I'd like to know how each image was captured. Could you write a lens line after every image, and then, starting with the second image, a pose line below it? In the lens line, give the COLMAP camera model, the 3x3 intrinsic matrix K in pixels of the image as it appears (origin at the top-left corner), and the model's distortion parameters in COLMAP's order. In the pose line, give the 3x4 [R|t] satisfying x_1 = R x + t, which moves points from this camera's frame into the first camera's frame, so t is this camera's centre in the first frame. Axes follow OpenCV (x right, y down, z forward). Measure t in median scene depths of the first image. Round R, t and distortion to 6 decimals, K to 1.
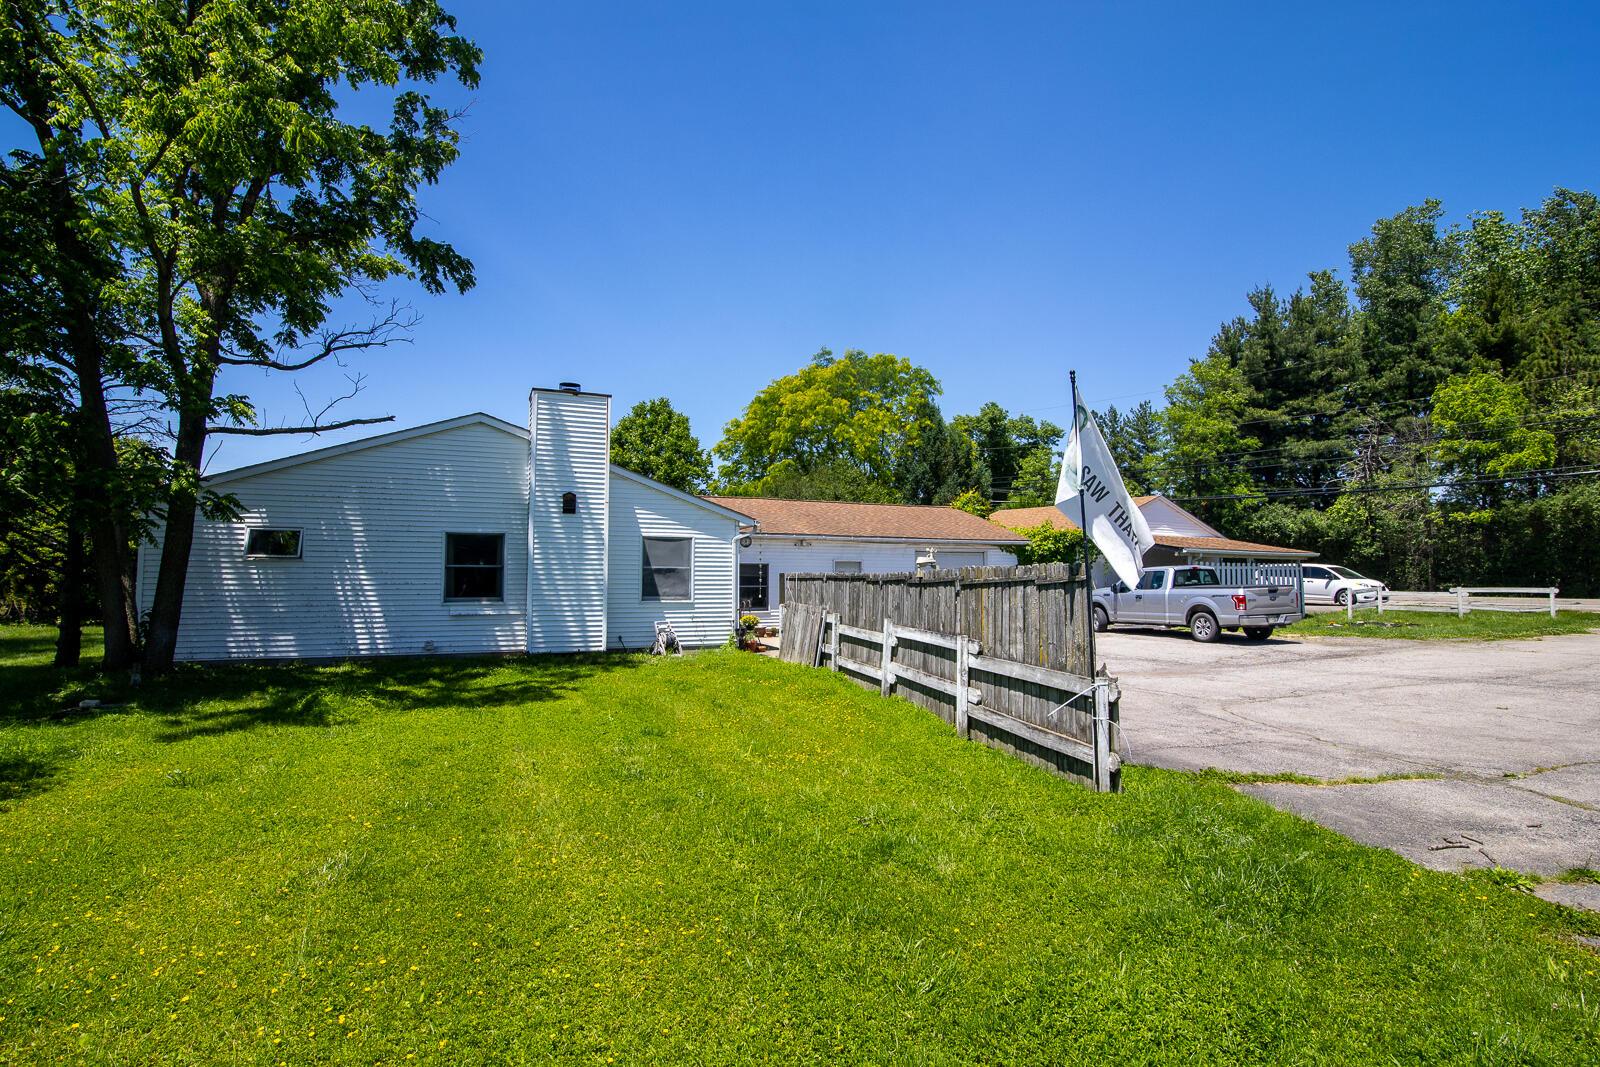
lens RADIAL K [[778.7, 0, 807.4], [0, 778.7, 546.5], [0, 0, 1]] dist [-0.003704, 0.000086]
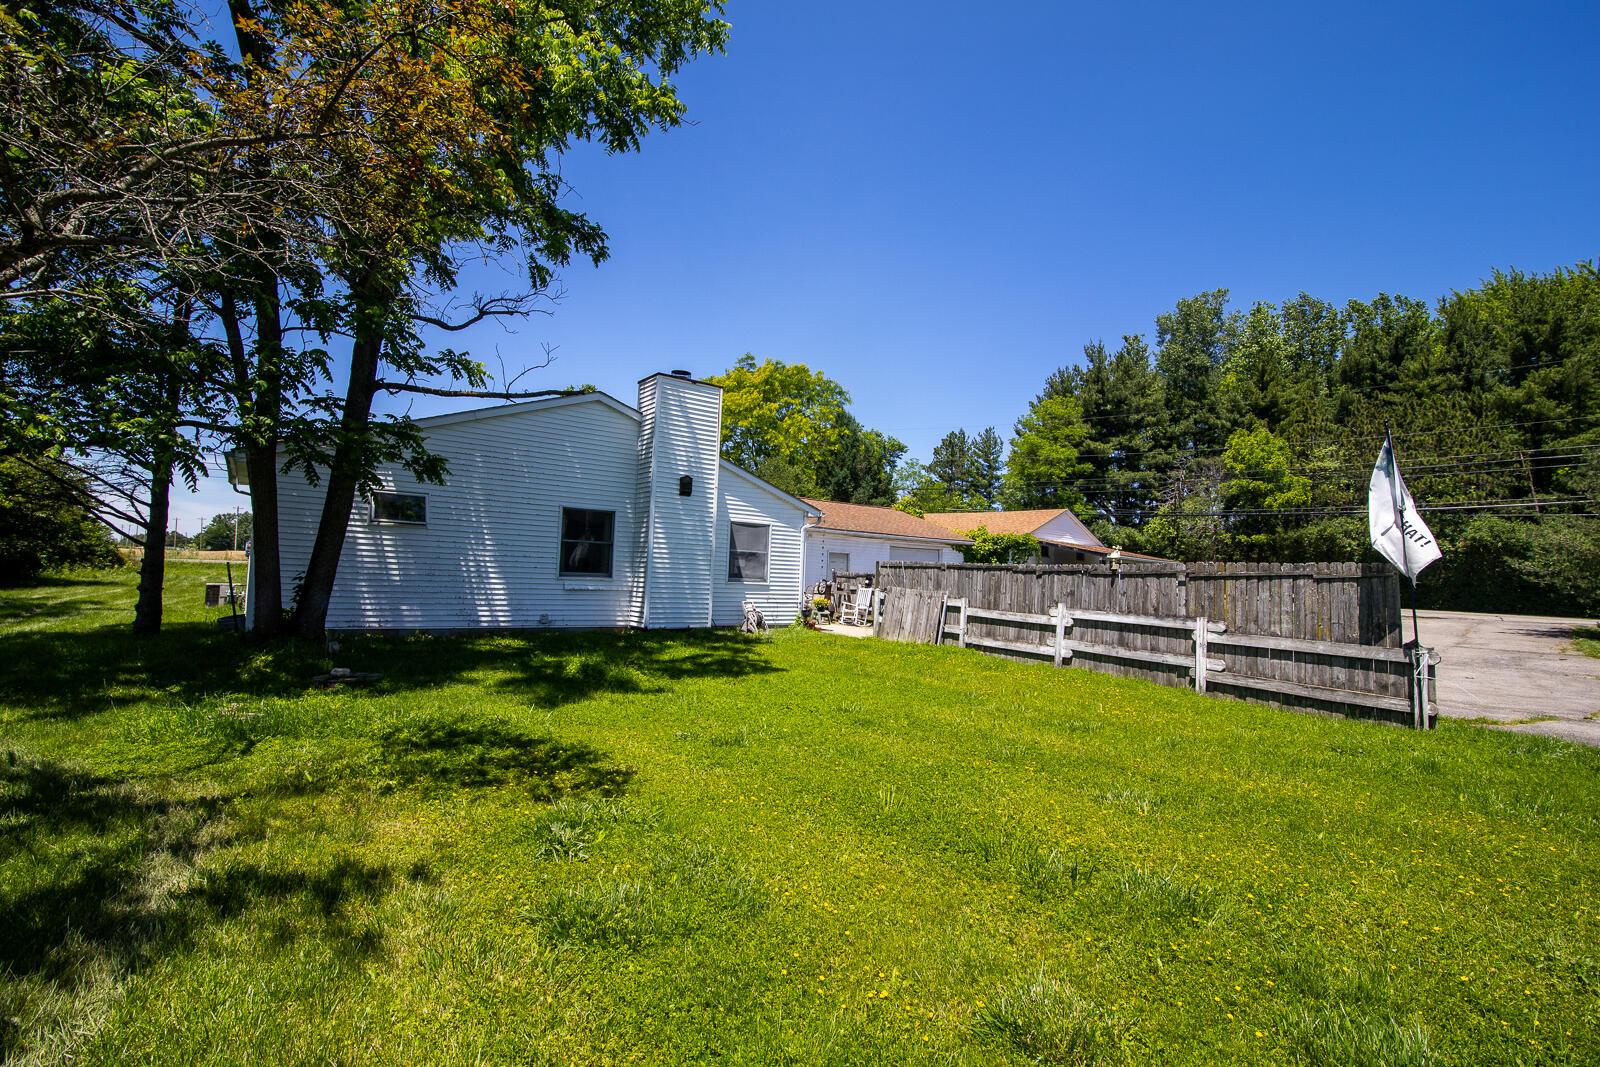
lens RADIAL K [[723.5, 0, 804.2], [0, 723.5, 555.8], [0, 0, 1]] dist [-0.002865, 0.000179]
pose [[0.968767, 0.042414, 0.244319, -0.350516], [-0.047581, 0.998750, 0.015282, 0.014036], [-0.243366, -0.026430, 0.969574, 0.015595]]
